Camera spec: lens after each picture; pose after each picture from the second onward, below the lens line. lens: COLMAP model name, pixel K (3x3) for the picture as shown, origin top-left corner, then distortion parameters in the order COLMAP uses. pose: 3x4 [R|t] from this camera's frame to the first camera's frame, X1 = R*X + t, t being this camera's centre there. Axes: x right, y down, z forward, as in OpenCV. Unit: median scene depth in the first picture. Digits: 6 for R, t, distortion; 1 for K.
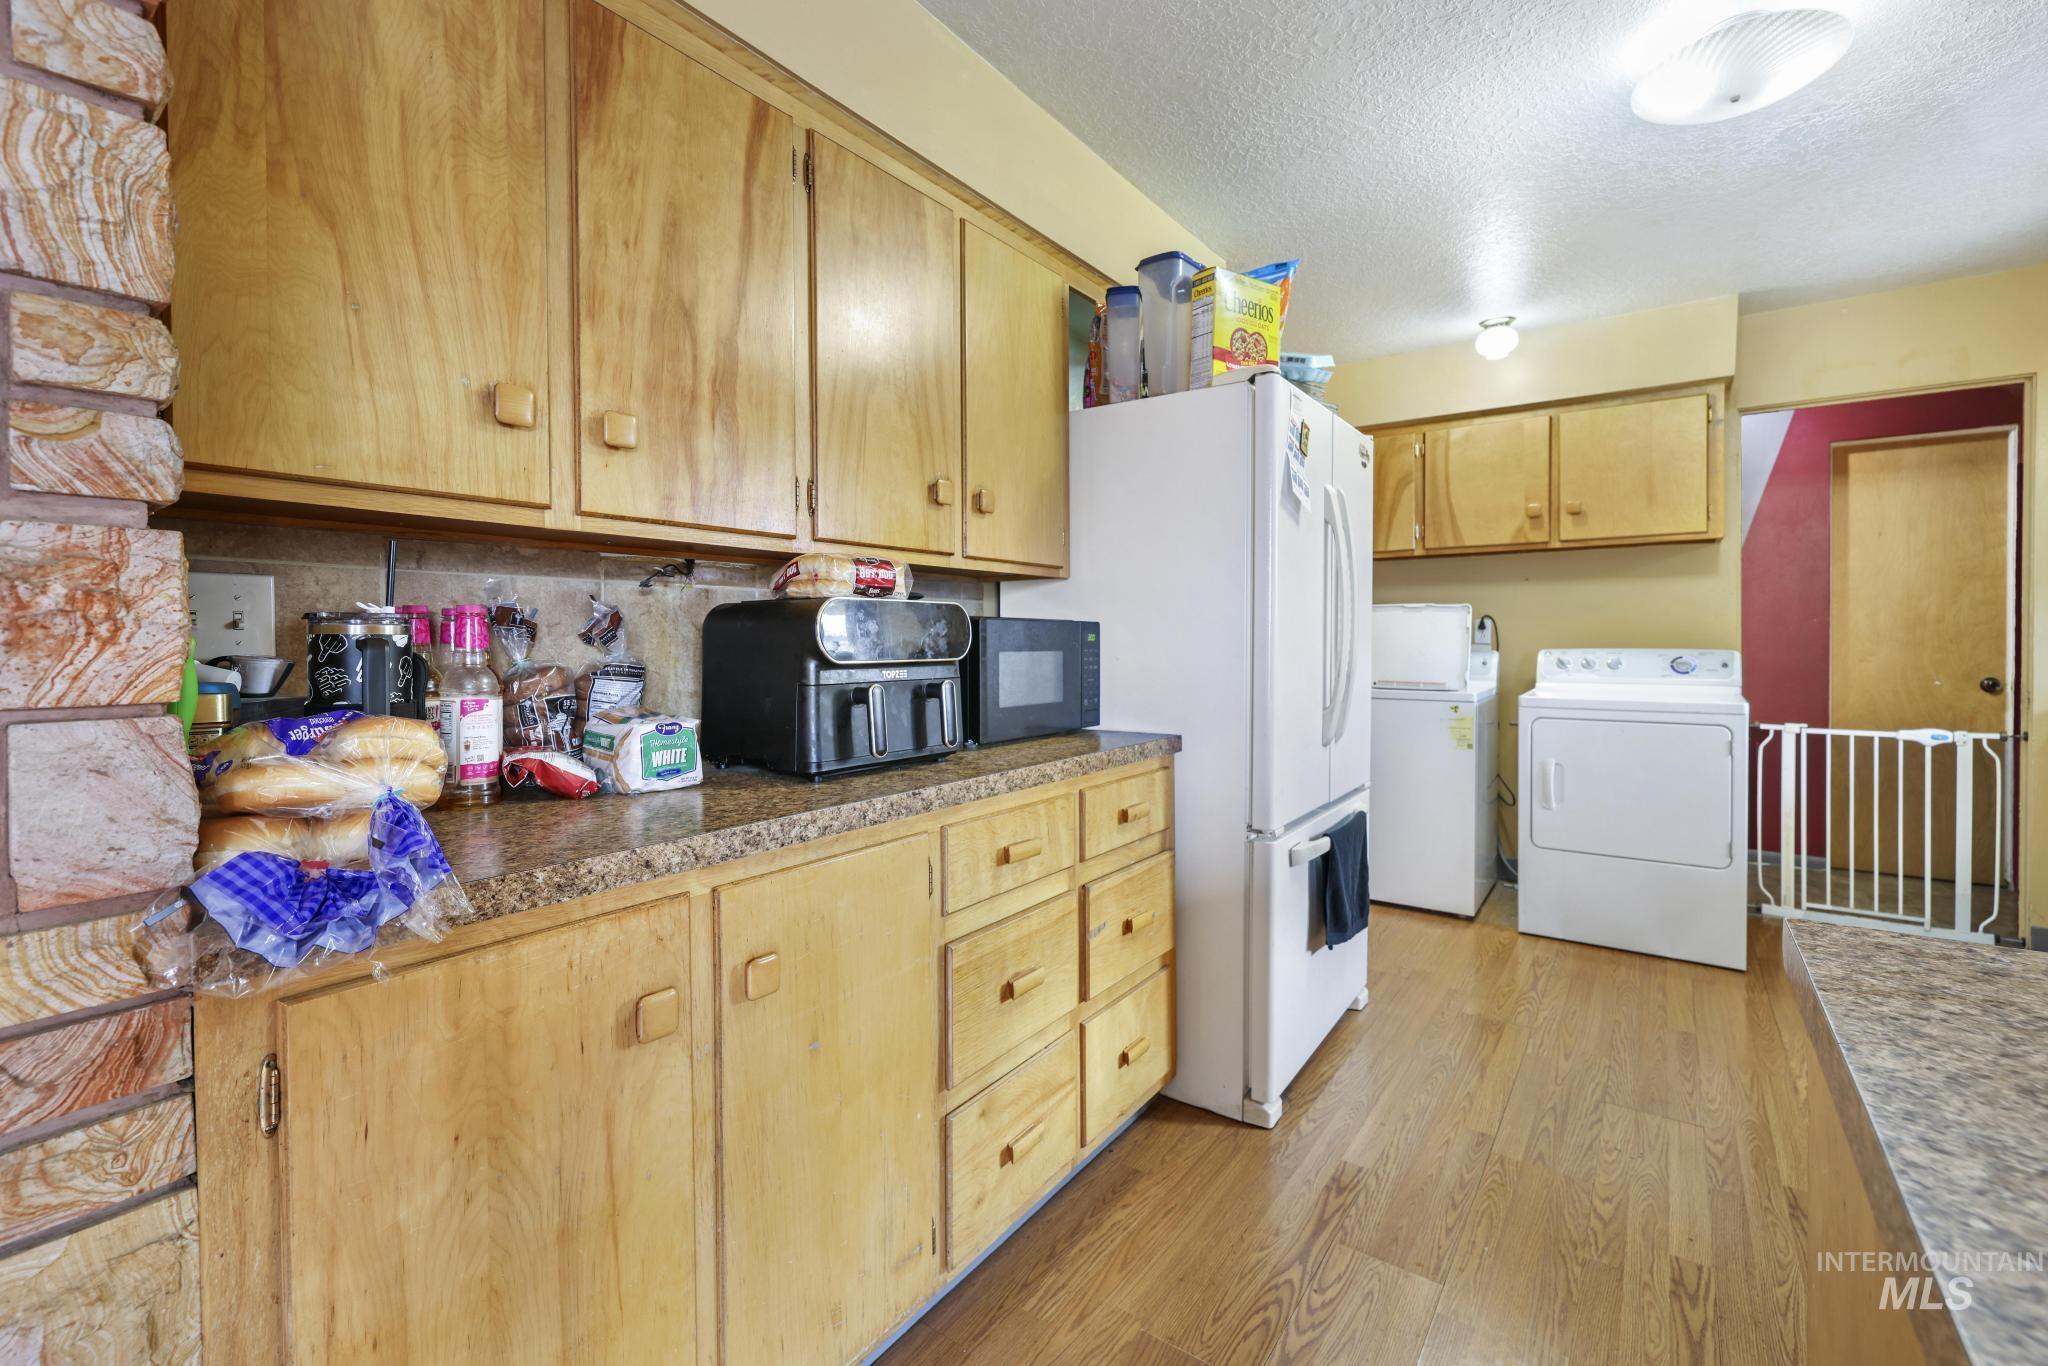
lens RADIAL K [[902.9, 0, 1021.2], [0, 902.9, 652.9], [0, 0, 1]] dist [-0.002091, 0.002046]
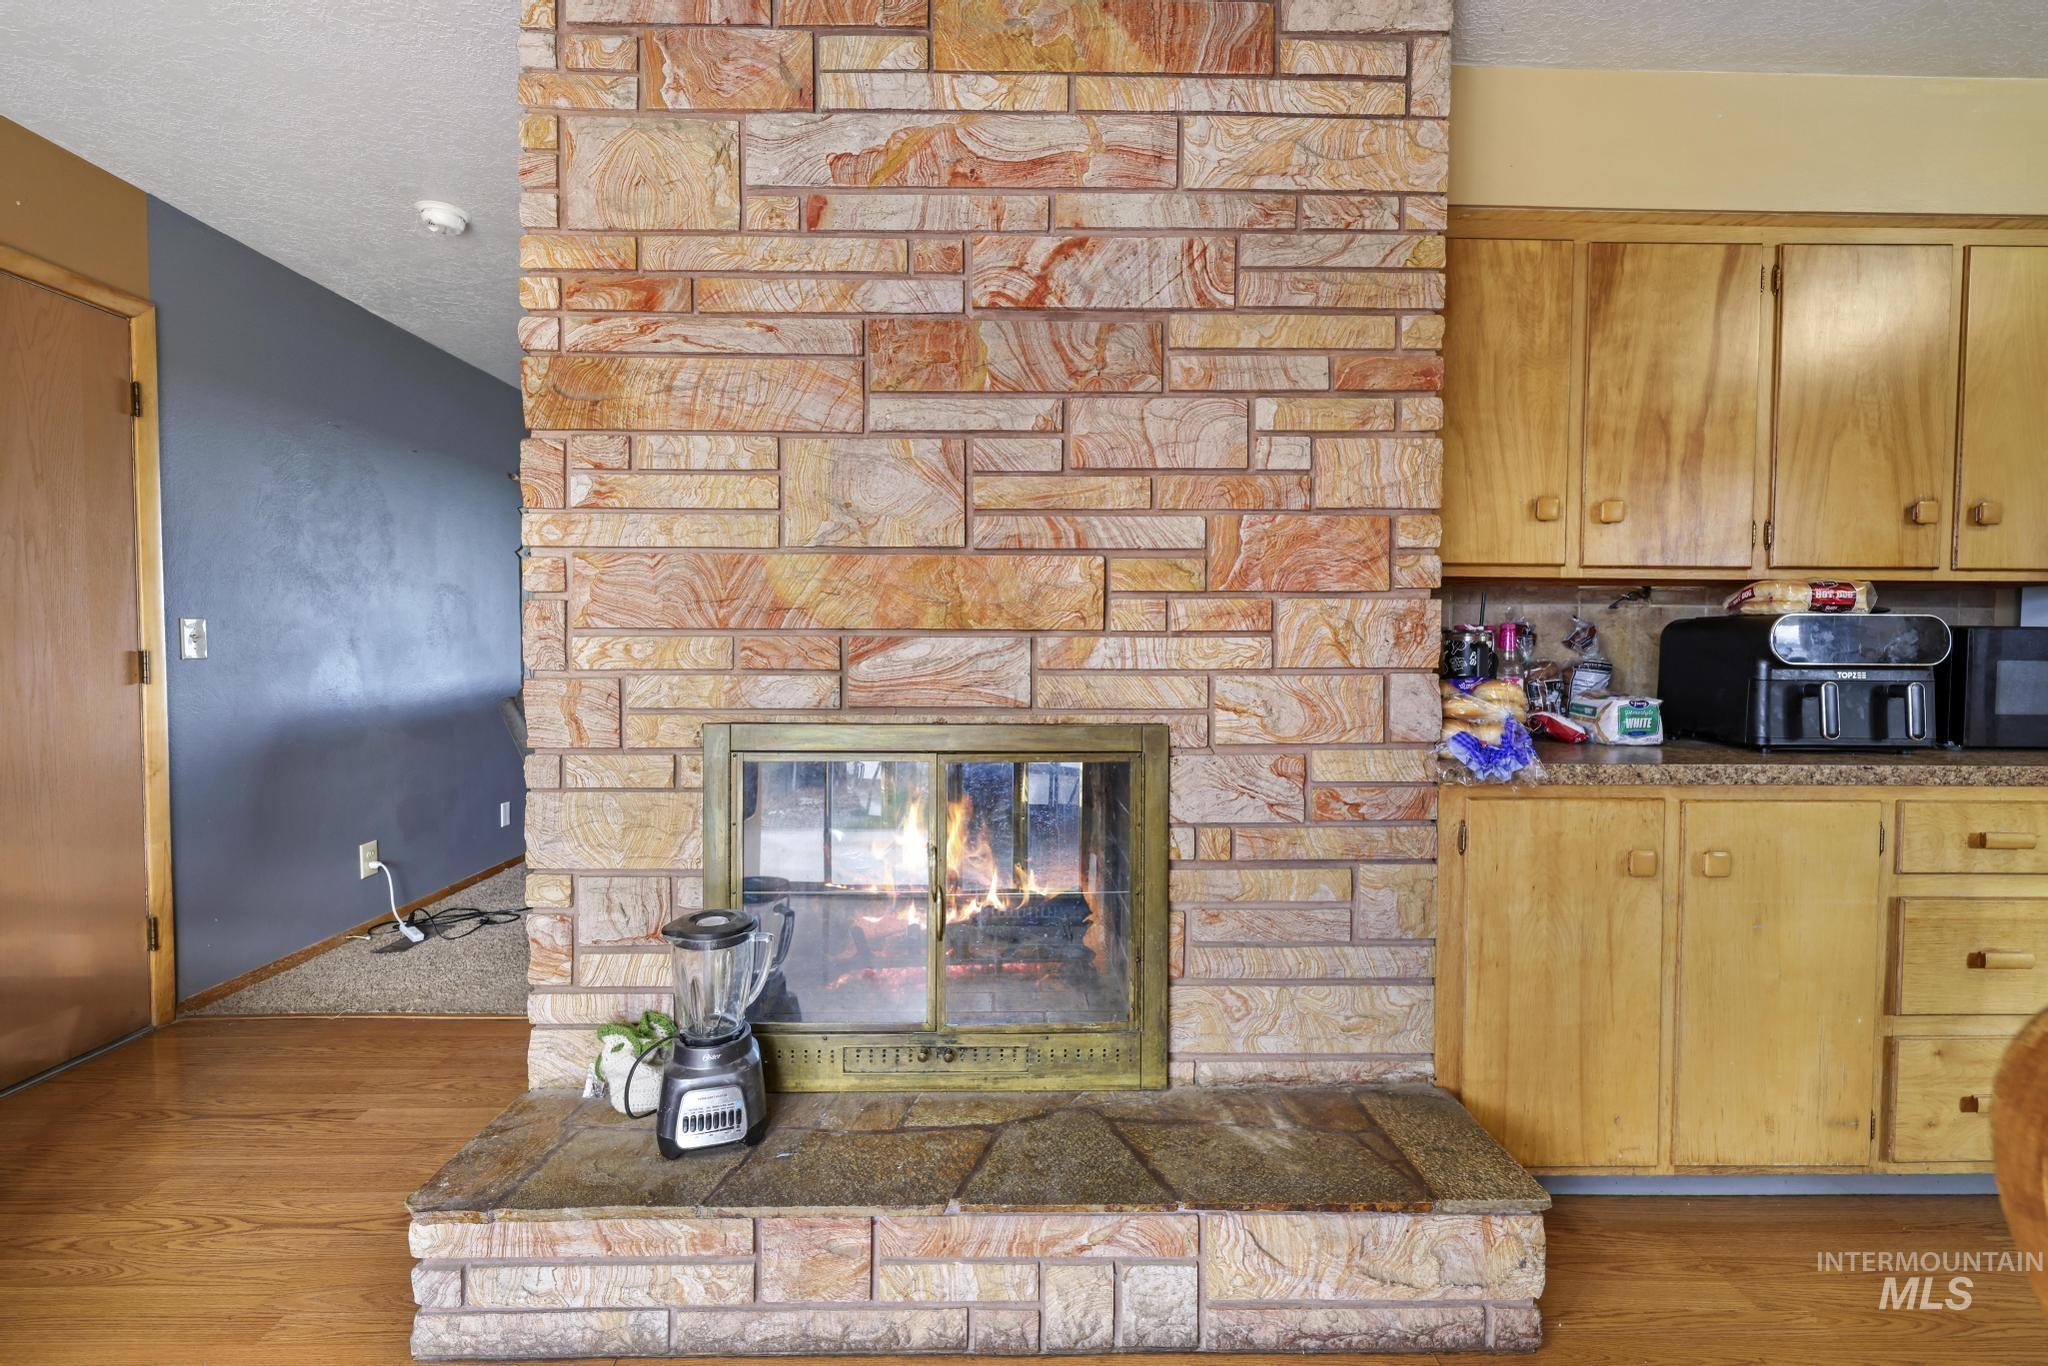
lens RADIAL K [[902.9, 0, 967.9], [0, 902.9, 670.9], [0, 0, 1]] dist [-0.002091, 0.002046]
pose [[0.591497, 0.032174, -0.805665, 0.132013], [-0.021513, 0.999478, 0.024120, 0.013349], [0.806020, 0.003065, 0.591880, -0.662009]]
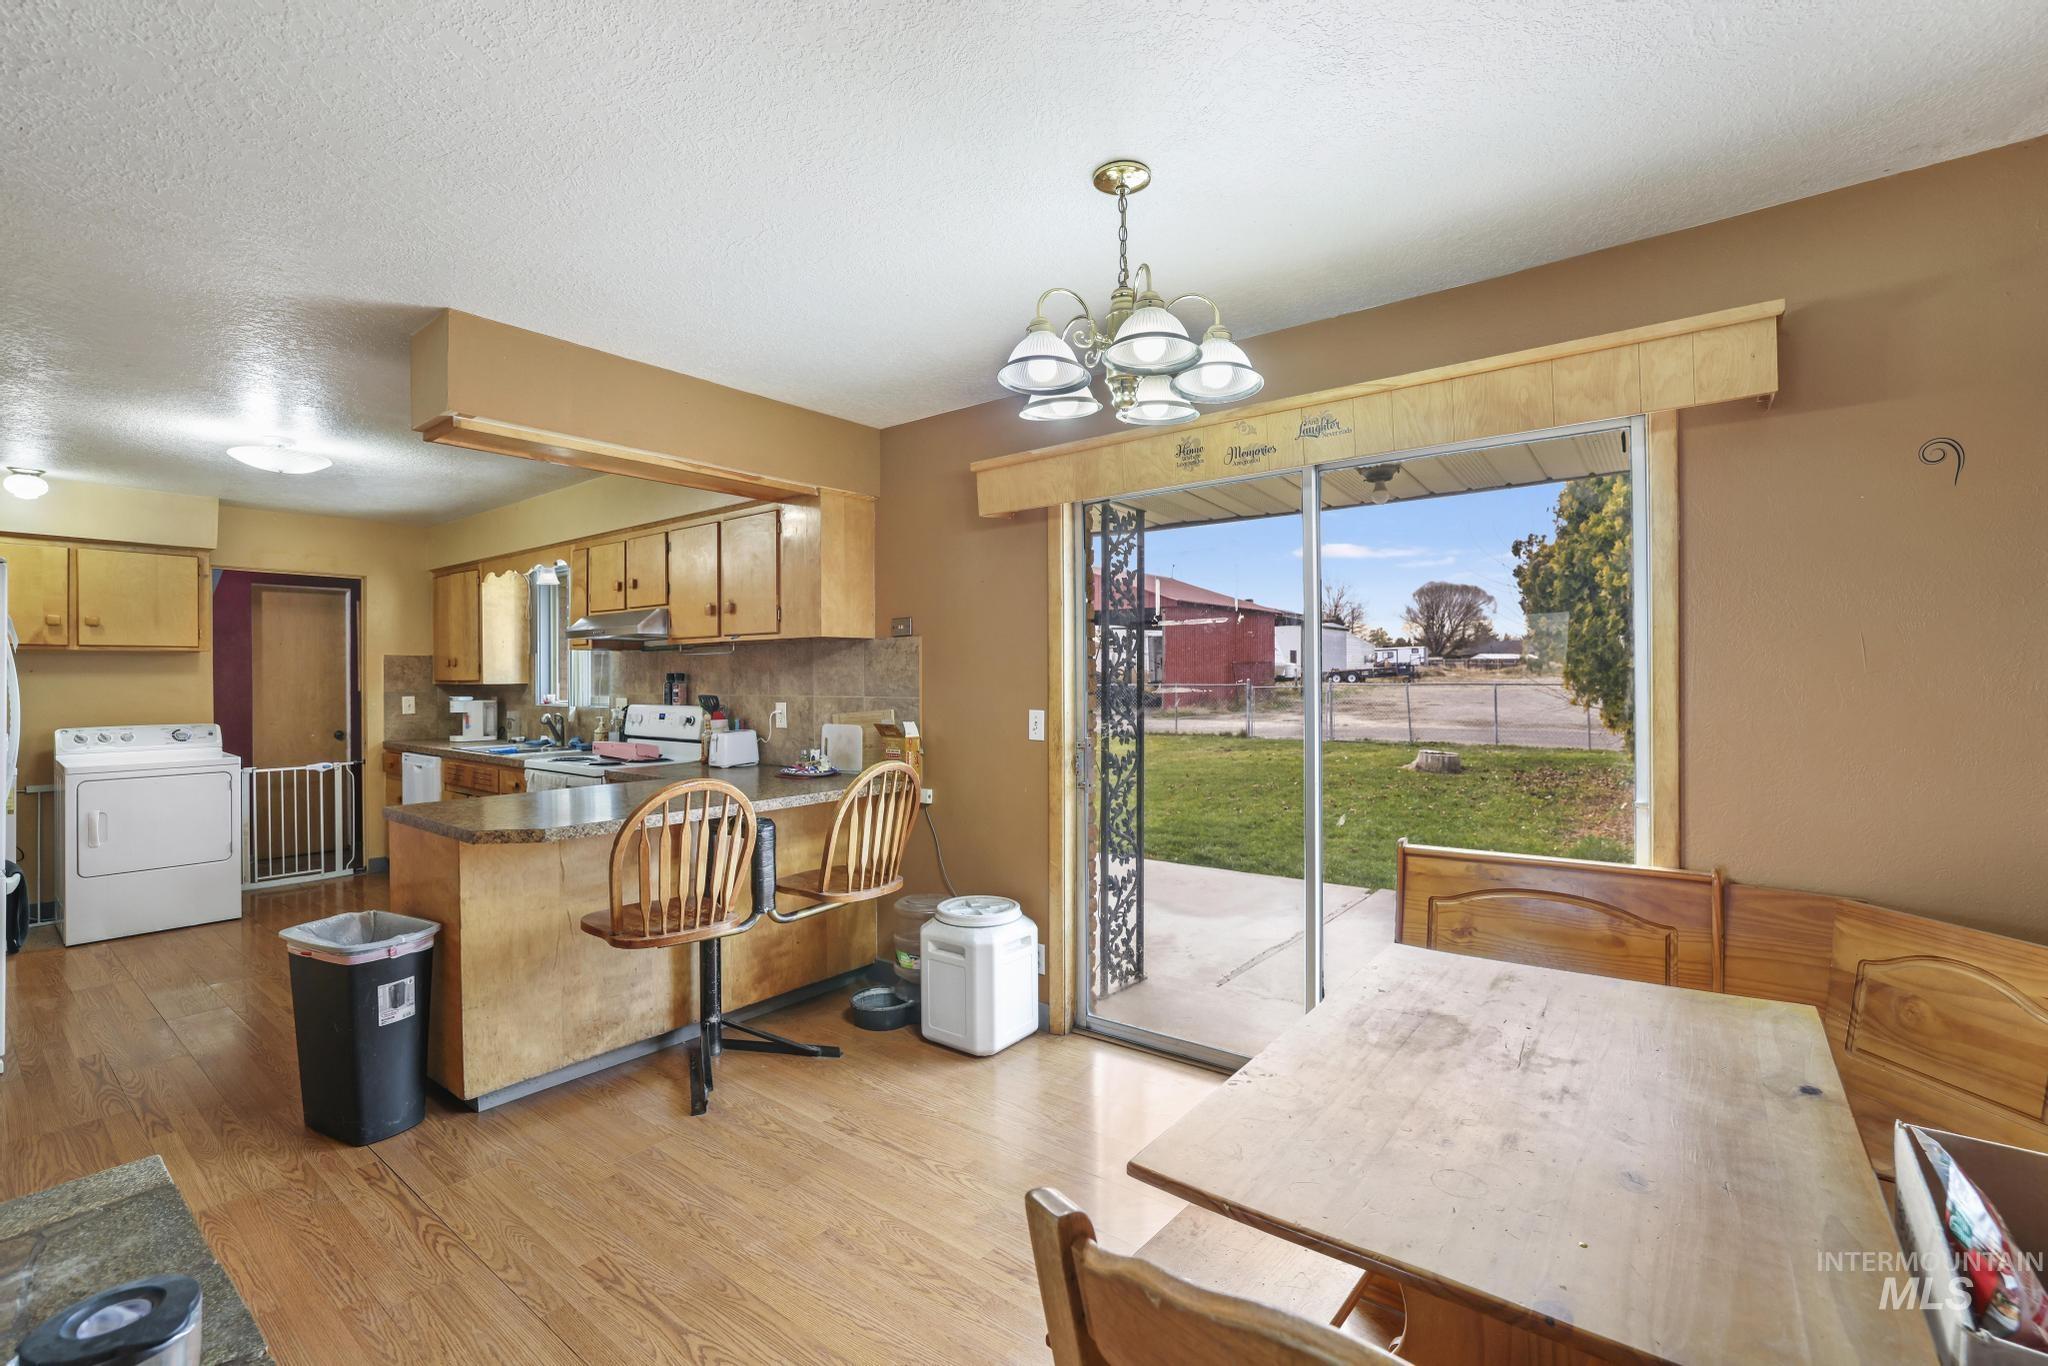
lens RADIAL K [[902.9, 0, 991.1], [0, 902.9, 678.2], [0, 0, 1]] dist [-0.002091, 0.002046]
pose [[0.082480, 0.002822, 0.996589, -1.358422], [0.022235, 0.999742, -0.004671, -0.093143], [-0.996345, 0.022544, 0.082396, -0.959950]]
